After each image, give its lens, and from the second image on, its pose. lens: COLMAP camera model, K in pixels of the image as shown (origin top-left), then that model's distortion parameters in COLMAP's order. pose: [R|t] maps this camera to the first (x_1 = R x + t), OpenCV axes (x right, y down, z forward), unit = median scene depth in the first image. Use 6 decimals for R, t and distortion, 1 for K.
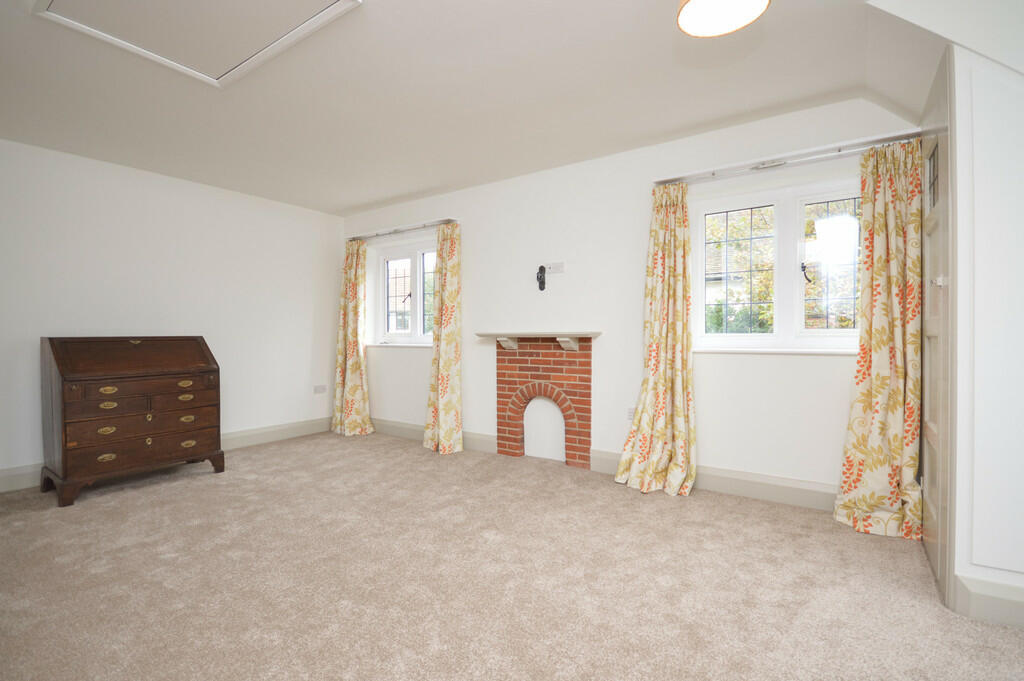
lens RADIAL K [[455.1, 0, 509.3], [0, 455.1, 343.2], [0, 0, 1]] dist [0.010036, -0.011533]
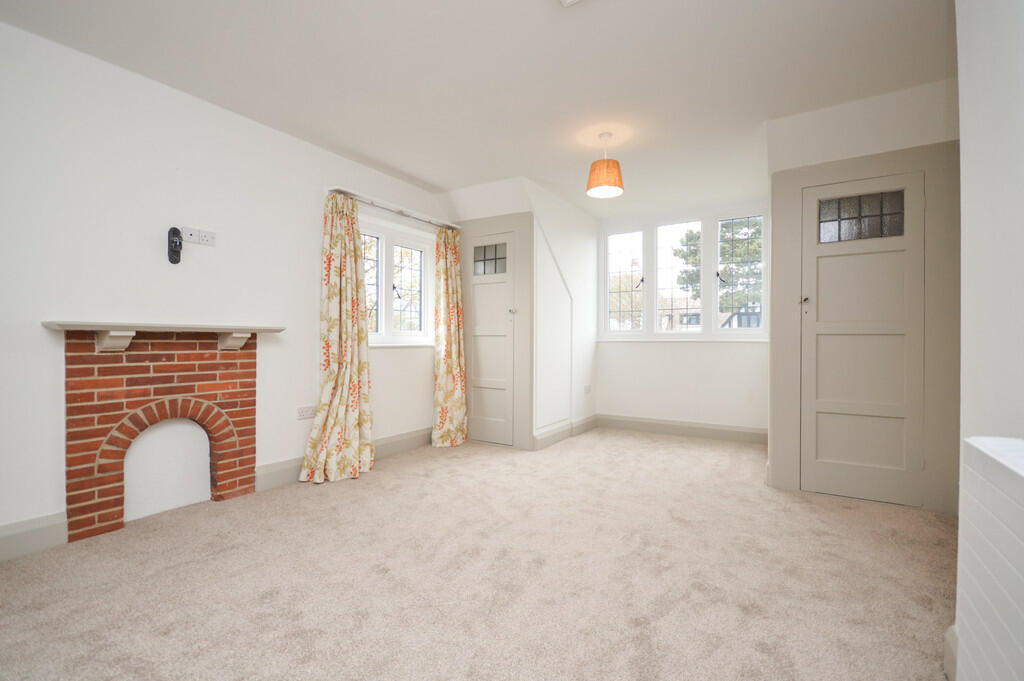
lens RADIAL K [[455.1, 0, 509.3], [0, 455.1, 343.2], [0, 0, 1]] dist [0.010036, -0.011533]
pose [[-0.014844, -0.002924, 0.999886, -0.627585], [0.012731, 0.999914, 0.003114, 0.008078], [-0.999809, 0.012776, -0.014805, 0.514608]]
